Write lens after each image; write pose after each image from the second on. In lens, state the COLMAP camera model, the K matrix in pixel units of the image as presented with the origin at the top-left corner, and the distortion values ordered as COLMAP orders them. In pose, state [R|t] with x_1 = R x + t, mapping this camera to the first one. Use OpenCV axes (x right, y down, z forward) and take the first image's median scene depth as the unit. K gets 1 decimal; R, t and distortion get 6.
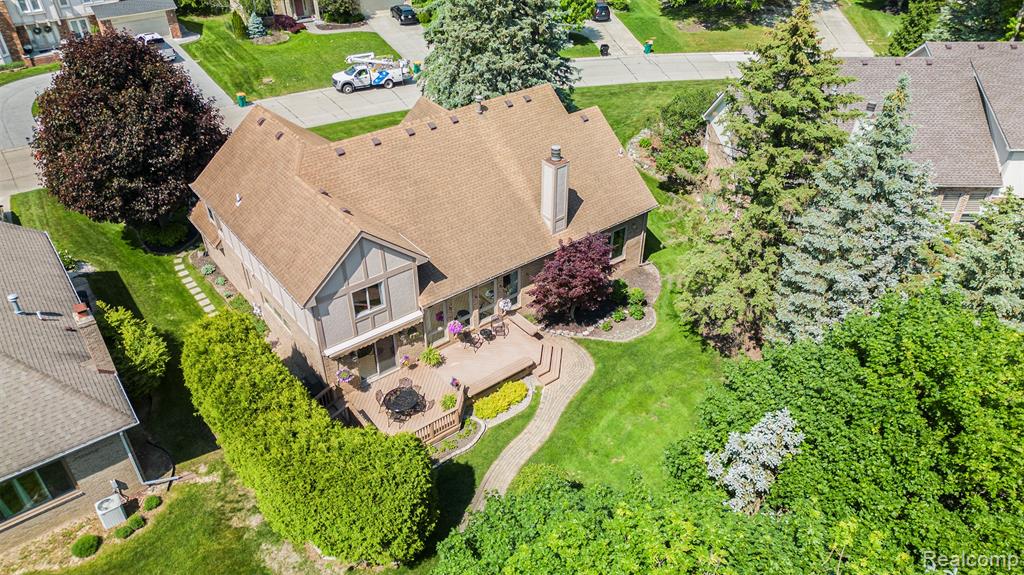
lens RADIAL K [[707.7, 0, 512.0], [0, 707.7, 287.5], [0, 0, 1]] dist [0.062661, -0.058536]
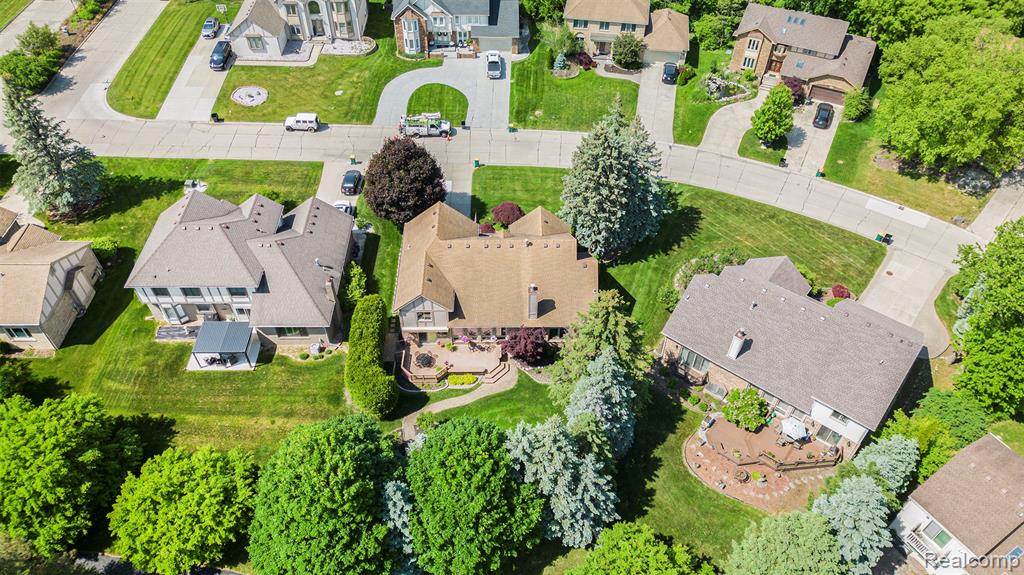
lens RADIAL K [[707.7, 0, 512.0], [0, 707.7, 287.5], [0, 0, 1]] dist [0.062661, -0.058536]
pose [[0.794808, 0.440461, -0.417462, 0.838203], [-0.351189, 0.894849, 0.275519, -0.707577], [0.494921, -0.072377, 0.865918, -0.768725]]
